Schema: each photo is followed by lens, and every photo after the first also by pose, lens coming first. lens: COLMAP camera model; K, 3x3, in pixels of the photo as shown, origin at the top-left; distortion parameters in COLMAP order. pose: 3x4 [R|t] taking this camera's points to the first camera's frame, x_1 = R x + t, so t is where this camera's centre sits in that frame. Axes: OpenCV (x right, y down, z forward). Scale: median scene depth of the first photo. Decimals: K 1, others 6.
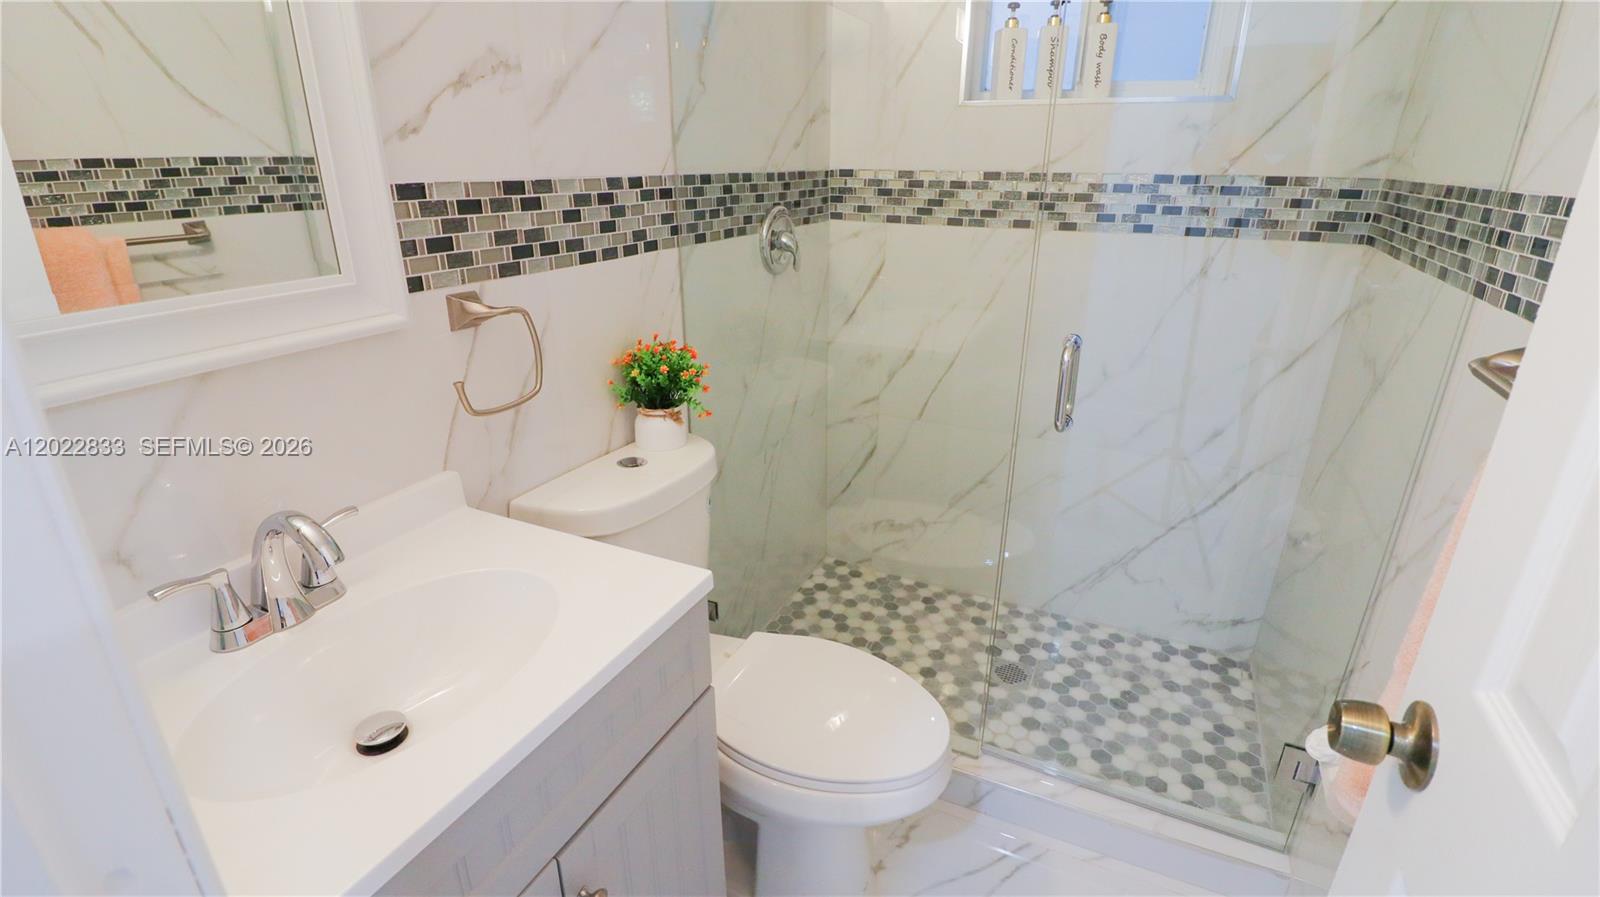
lens RADIAL K [[736.6, 0, 803.2], [0, 736.6, 435.5], [0, 0, 1]] dist [-0.002779, -0.011915]
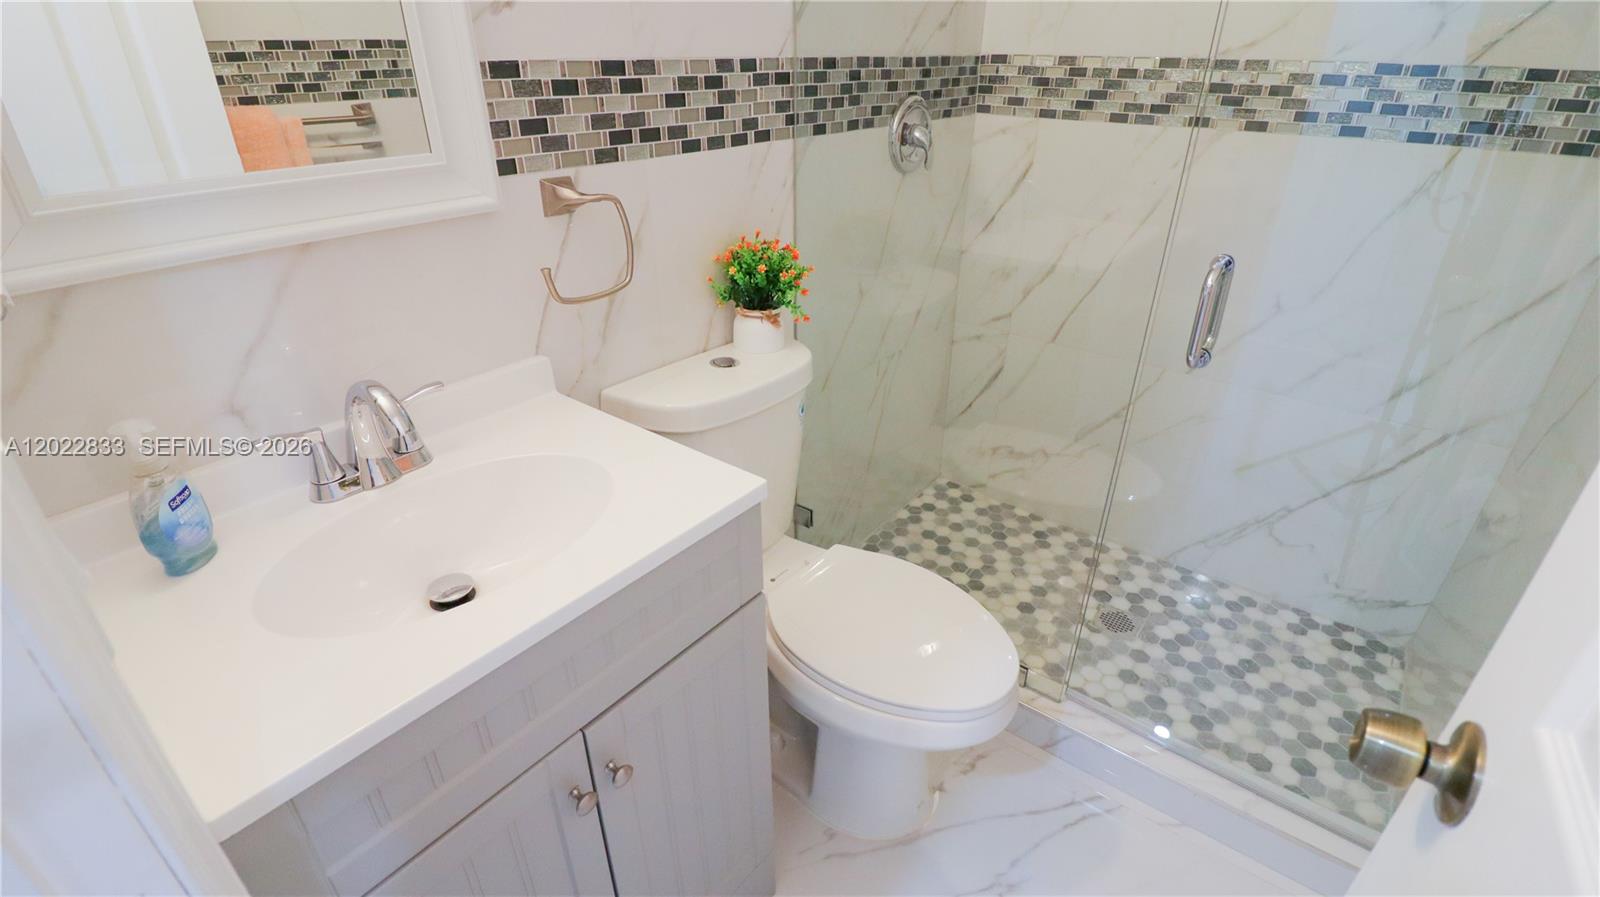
lens RADIAL K [[736.6, 0, 802.4], [0, 736.6, 438.4], [0, 0, 1]] dist [-0.002779, -0.011915]
pose [[0.975245, 0.103125, -0.195610, 0.060455], [-0.077607, 0.987948, 0.133923, -0.002776], [0.207063, -0.115427, 0.971494, 0.038542]]
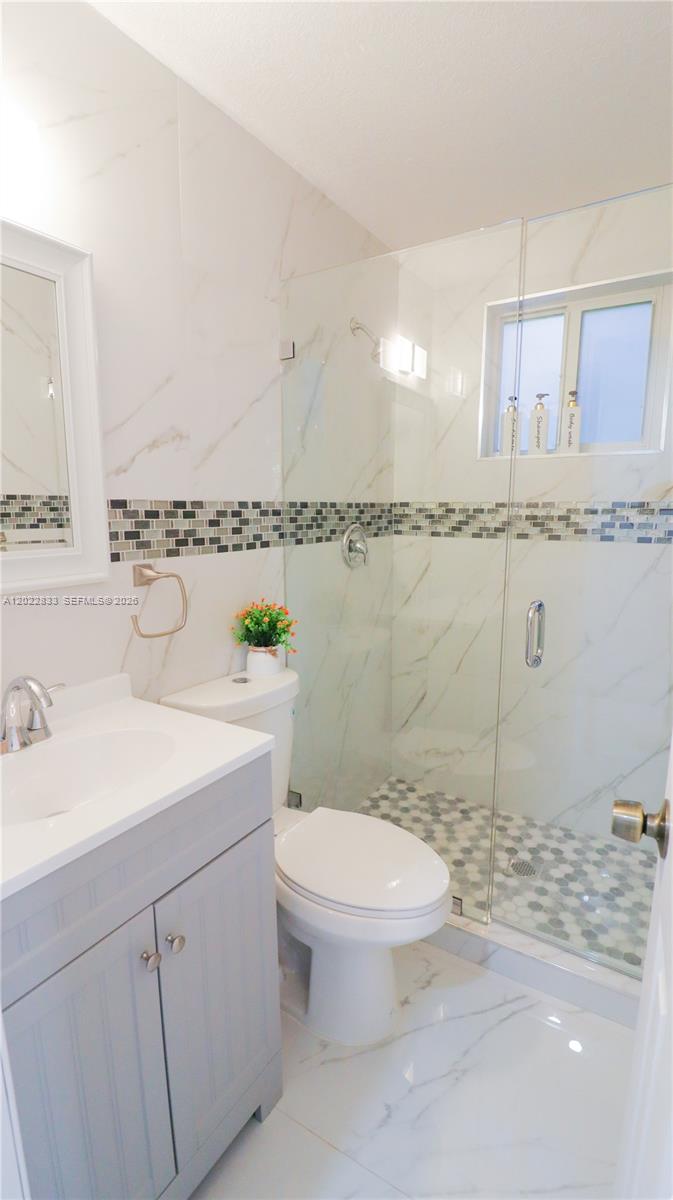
lens RADIAL K [[552.4, 0, 337.3], [0, 552.4, 602.9], [0, 0, 1]] dist [-0.002779, -0.011915]
pose [[0.992322, 0.016848, -0.122528, 0.081071], [-0.039568, 0.981858, -0.185441, 0.067948], [0.117181, 0.188865, 0.974986, -0.093630]]
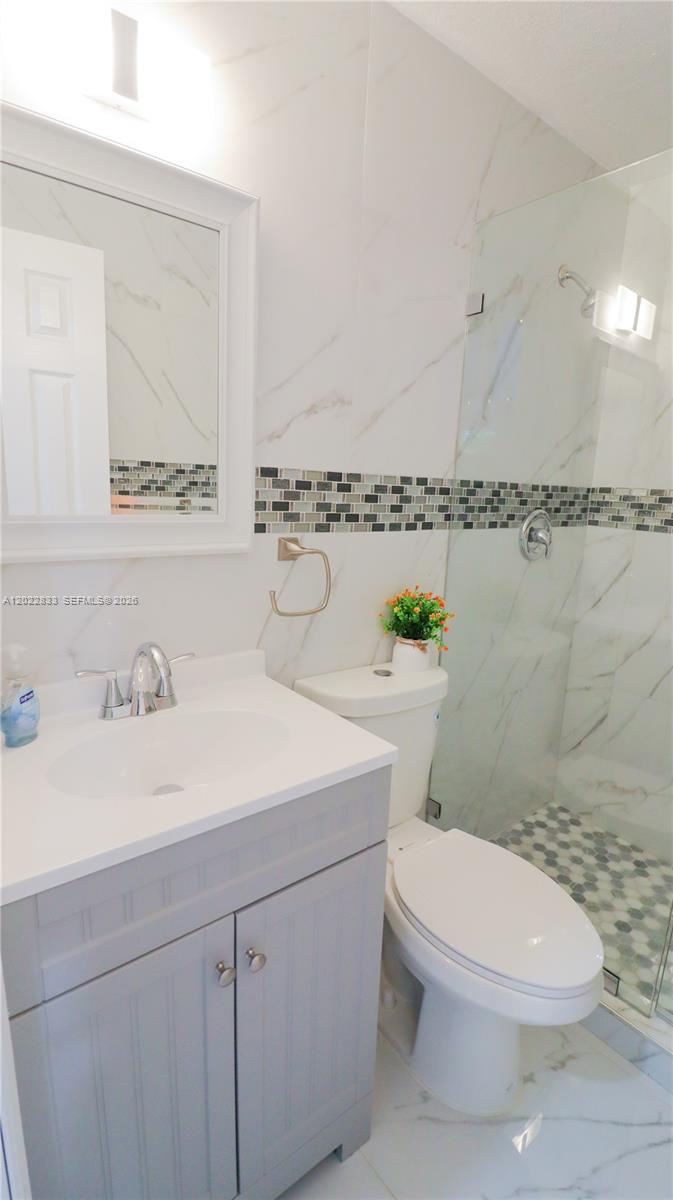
lens RADIAL K [[552.4, 0, 340.3], [0, 552.4, 601.4], [0, 0, 1]] dist [-0.002779, -0.011915]
pose [[0.896589, 0.123069, -0.425420, 0.097266], [-0.191645, 0.973829, -0.122182, 0.039061], [0.399250, 0.191077, 0.896710, 0.011184]]
